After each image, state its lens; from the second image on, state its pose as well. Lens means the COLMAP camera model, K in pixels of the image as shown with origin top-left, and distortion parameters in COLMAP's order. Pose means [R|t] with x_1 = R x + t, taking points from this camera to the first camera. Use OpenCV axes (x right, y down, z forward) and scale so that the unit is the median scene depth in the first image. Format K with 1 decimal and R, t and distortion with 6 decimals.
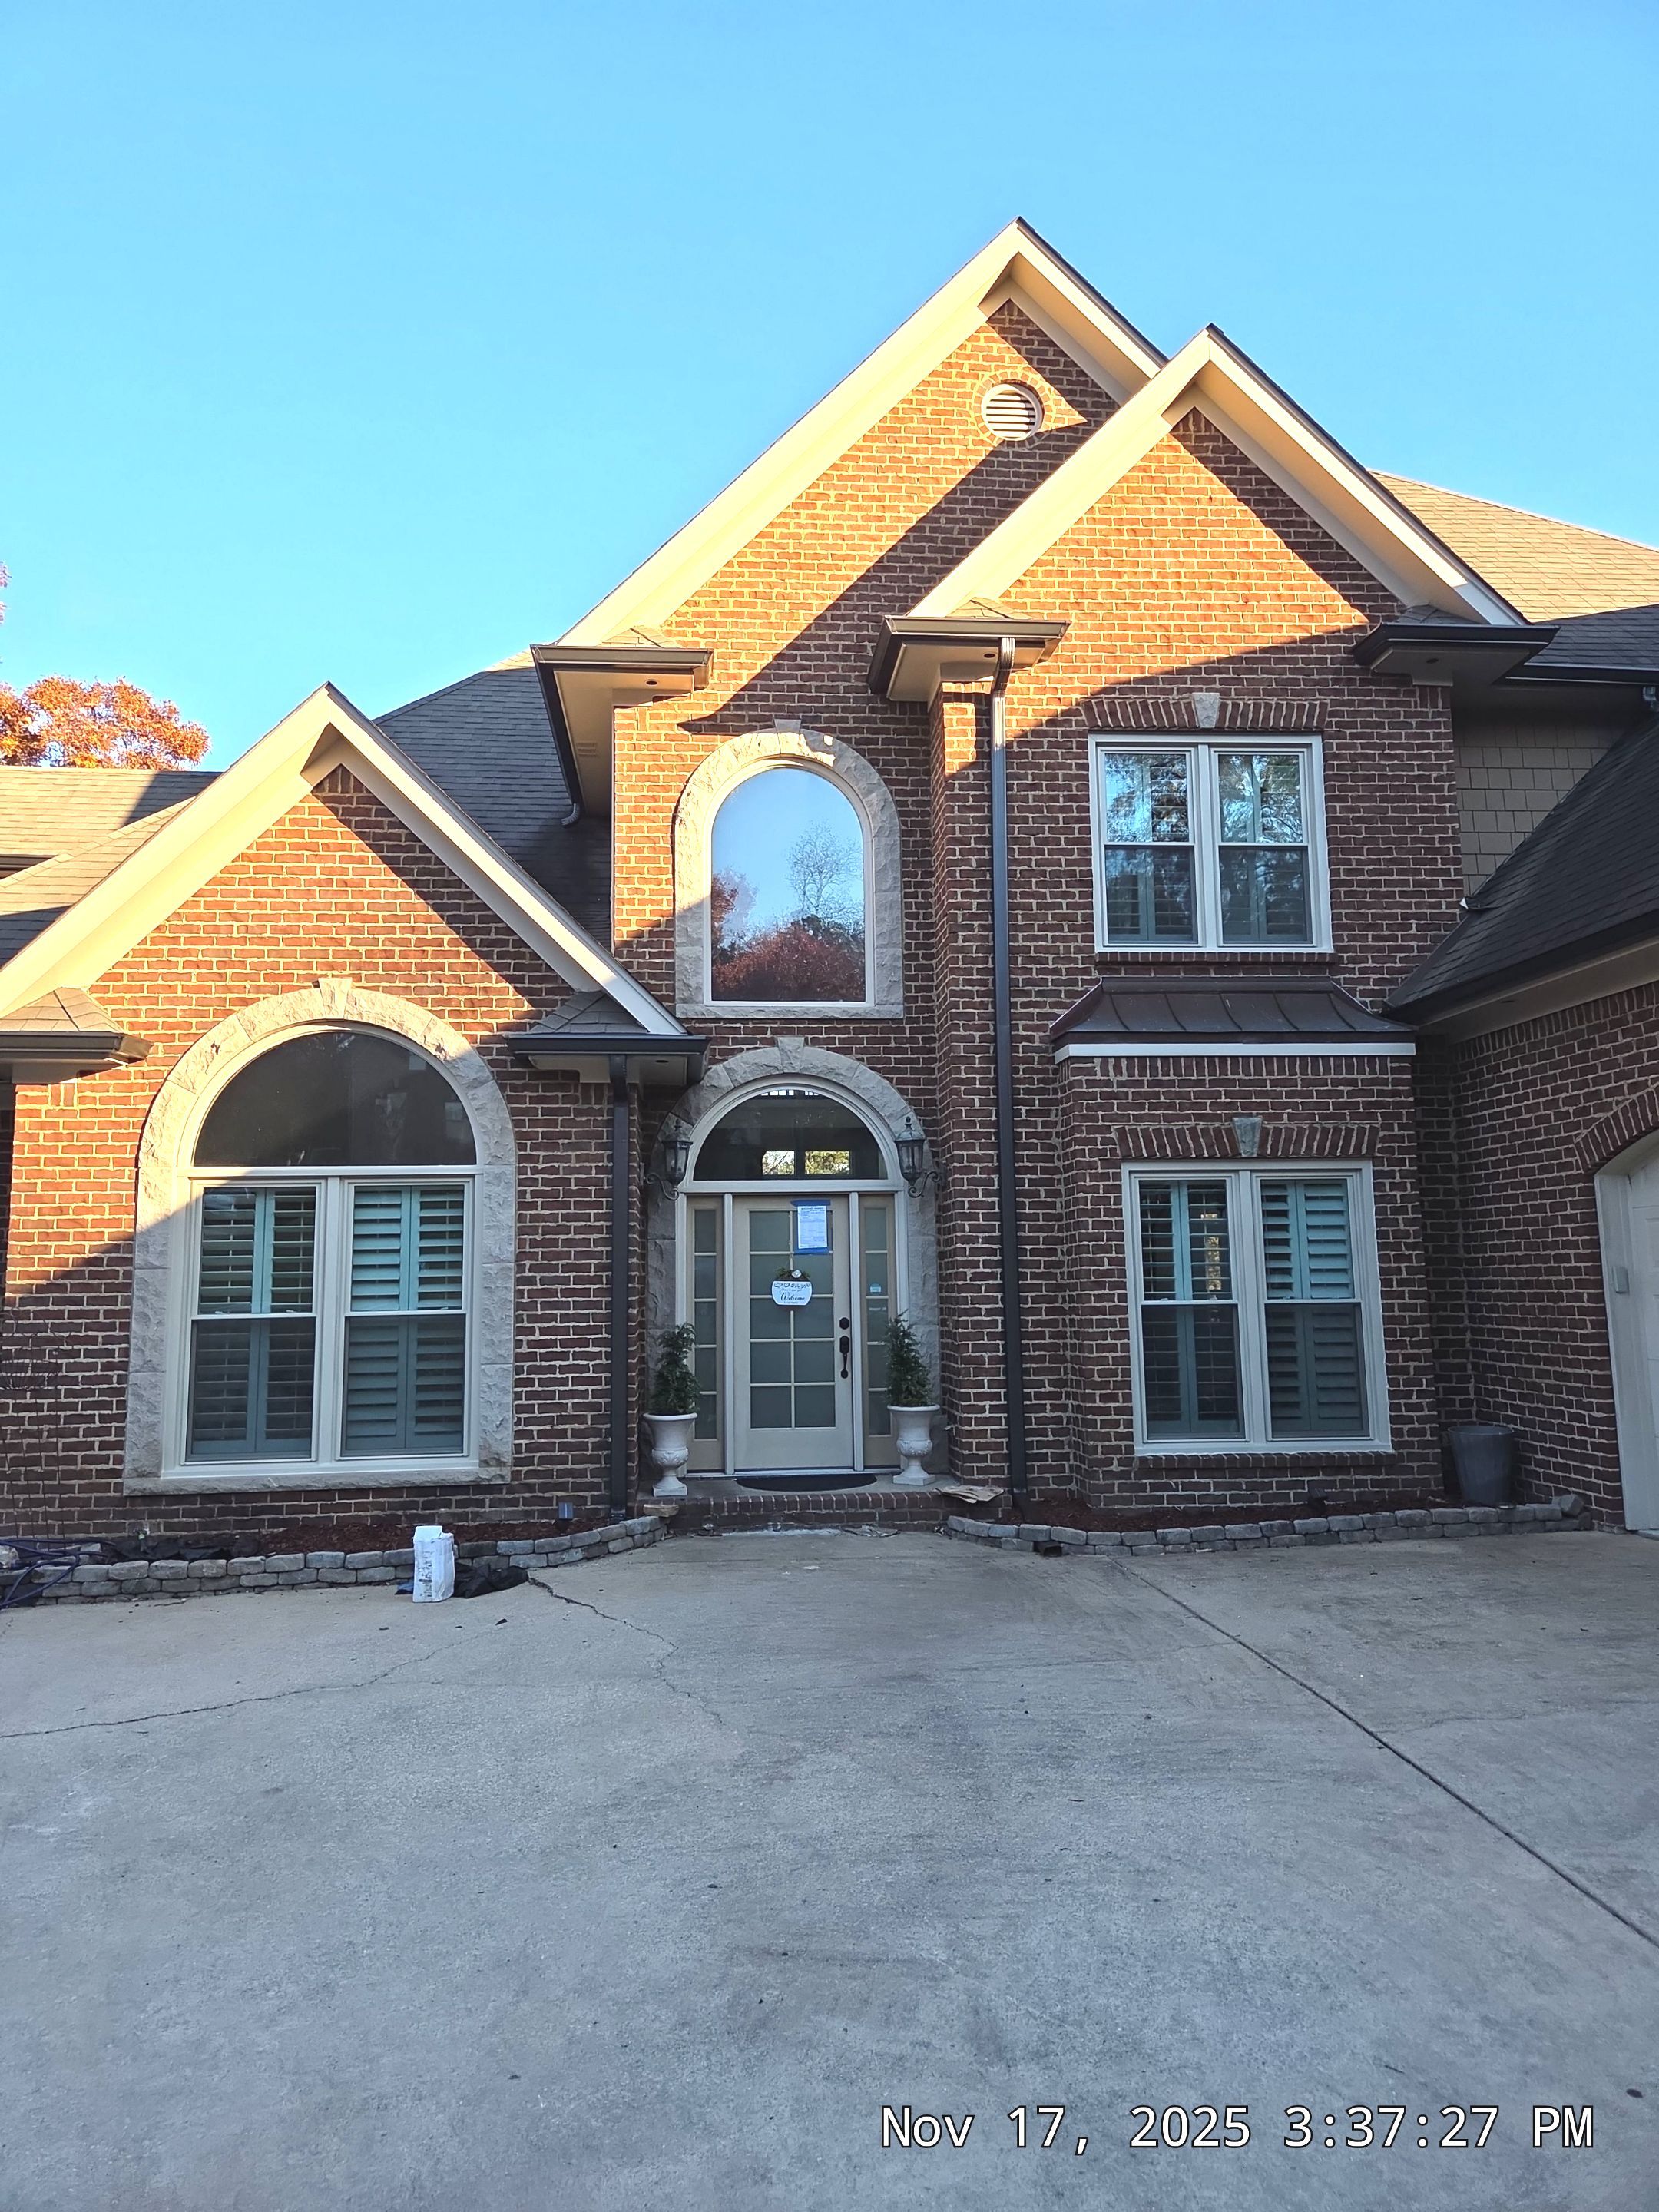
lens RADIAL K [[1426.2, 0, 829.5], [0, 1426.2, 1106.0], [0, 0, 1]] dist [0.039722, -0.000536]
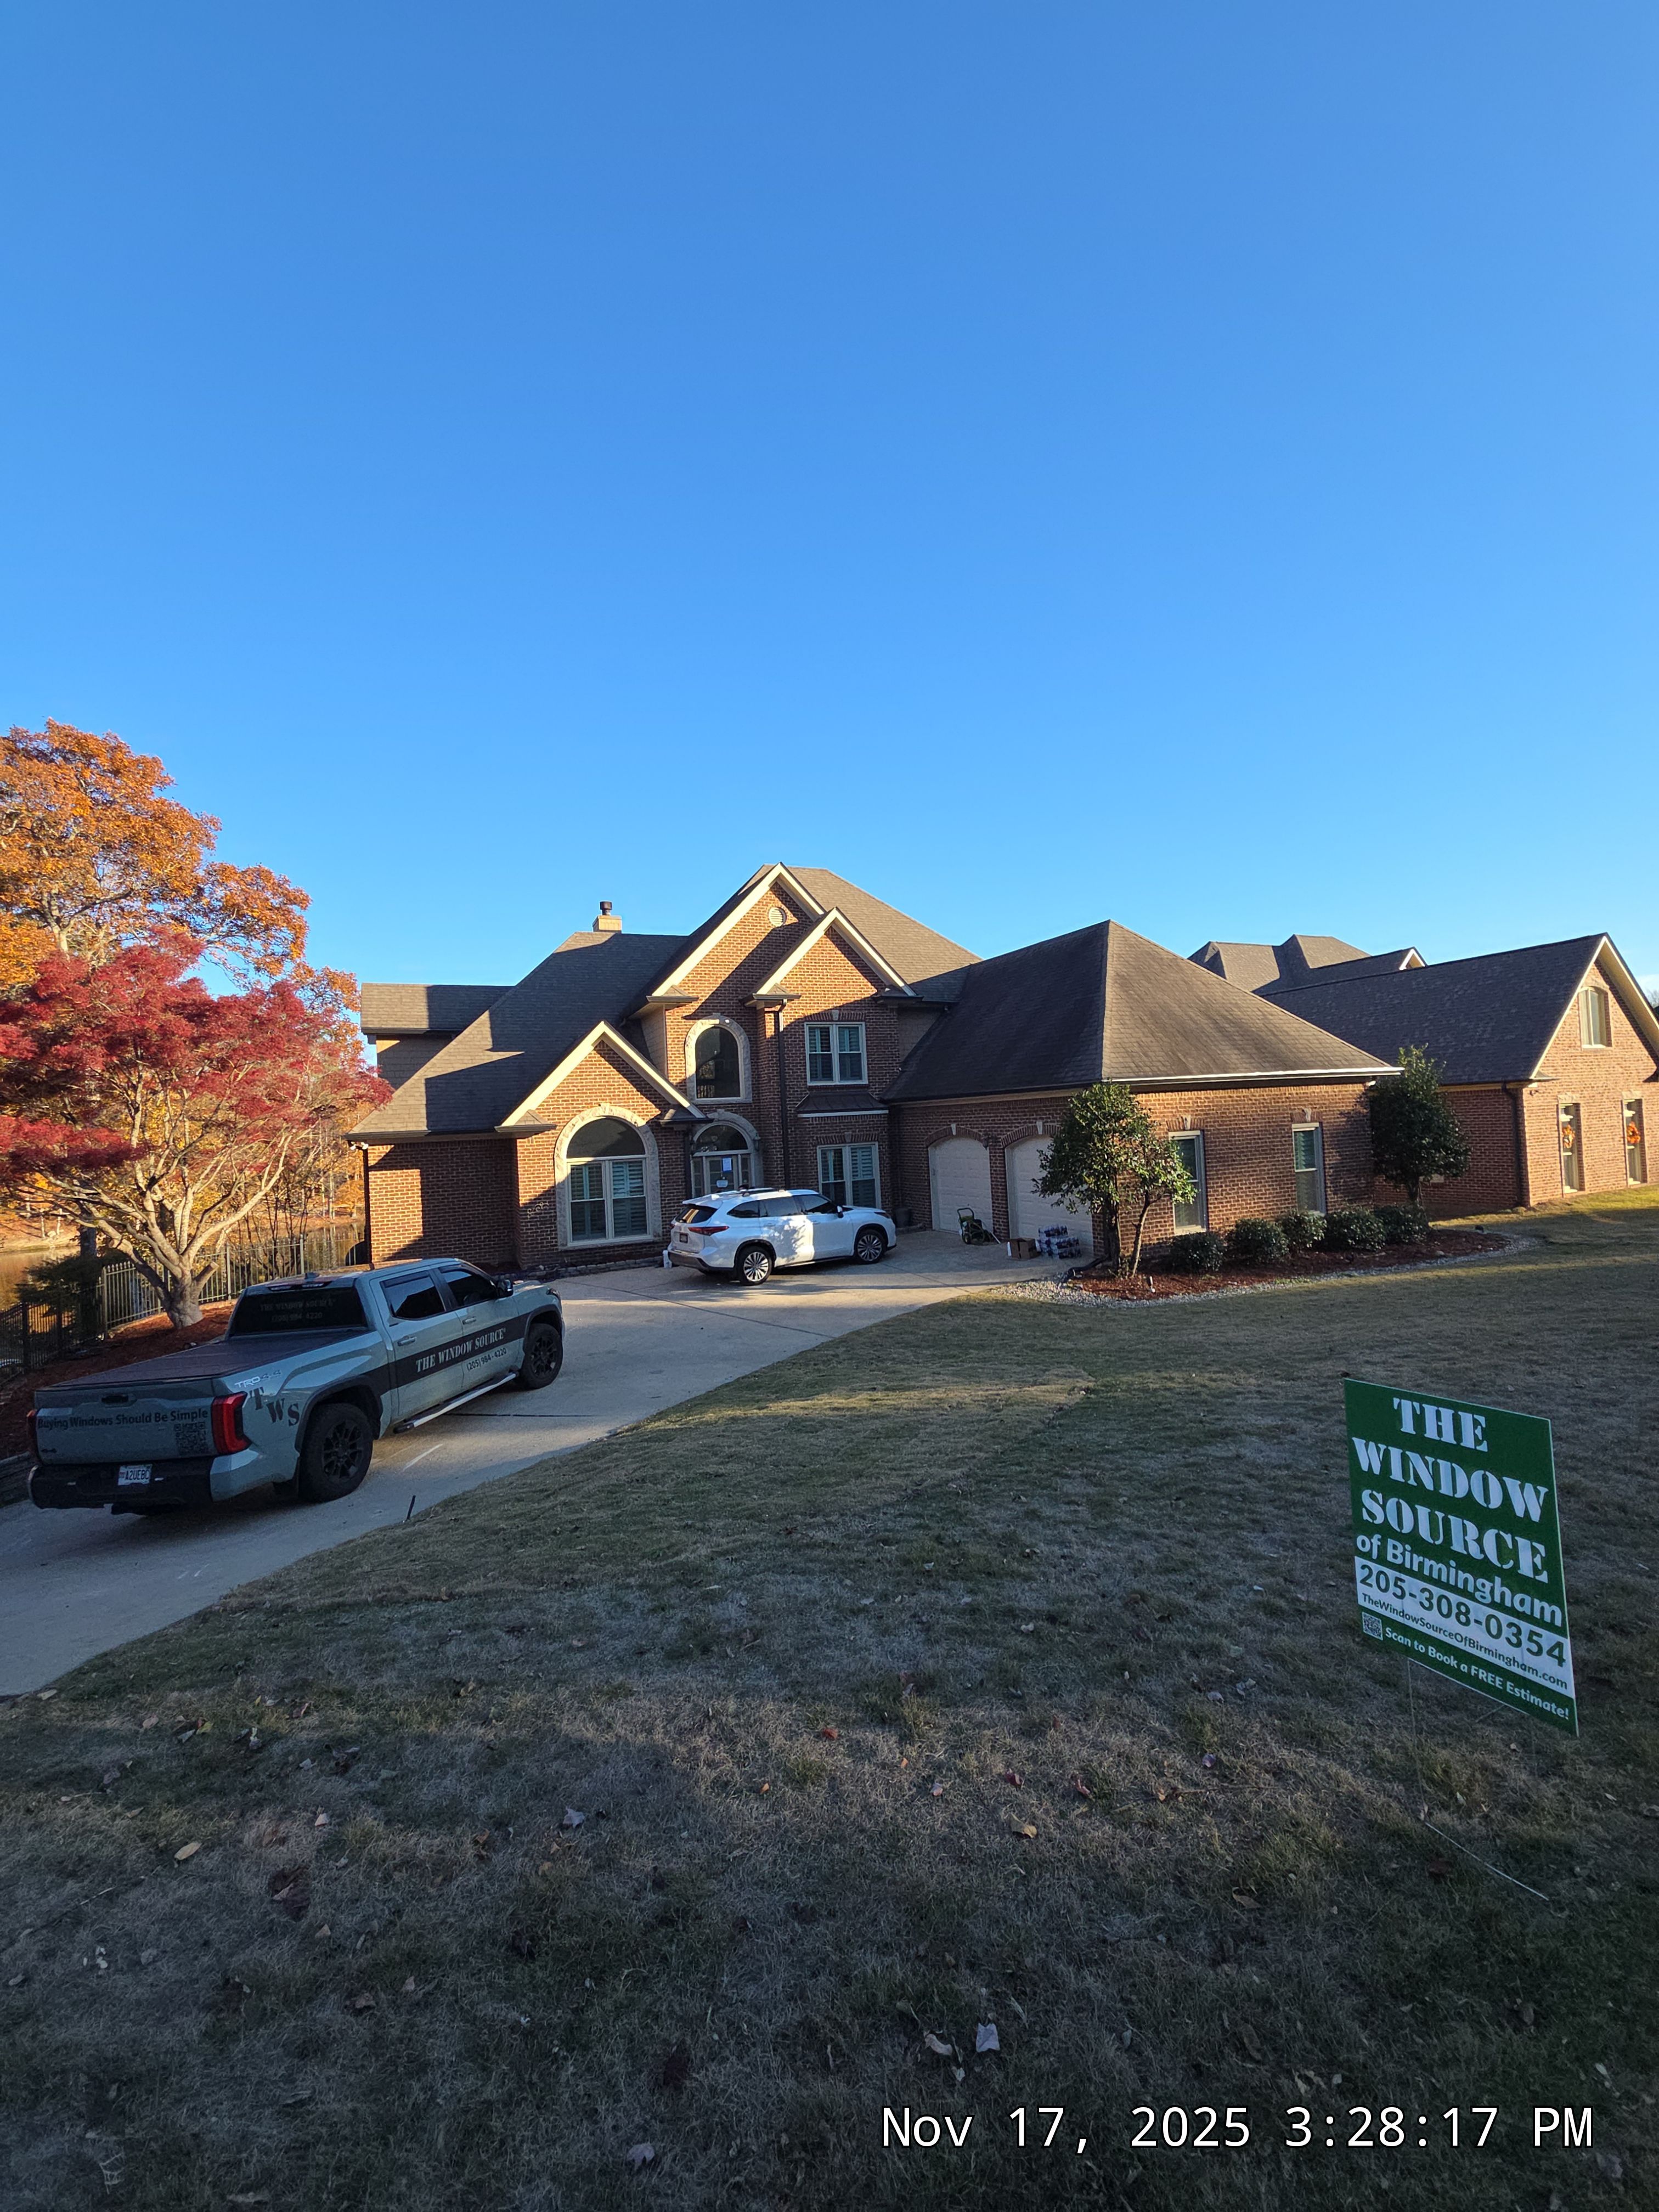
lens RADIAL K [[885.9, 0, 812.4], [0, 885.9, 1107.2], [0, 0, 1]] dist [0.007604, -0.005827]
pose [[0.948273, -0.027929, 0.316225, -0.519442], [-0.002629, 0.995397, 0.095798, -0.273312], [-0.317445, -0.091674, 0.943835, -1.138365]]
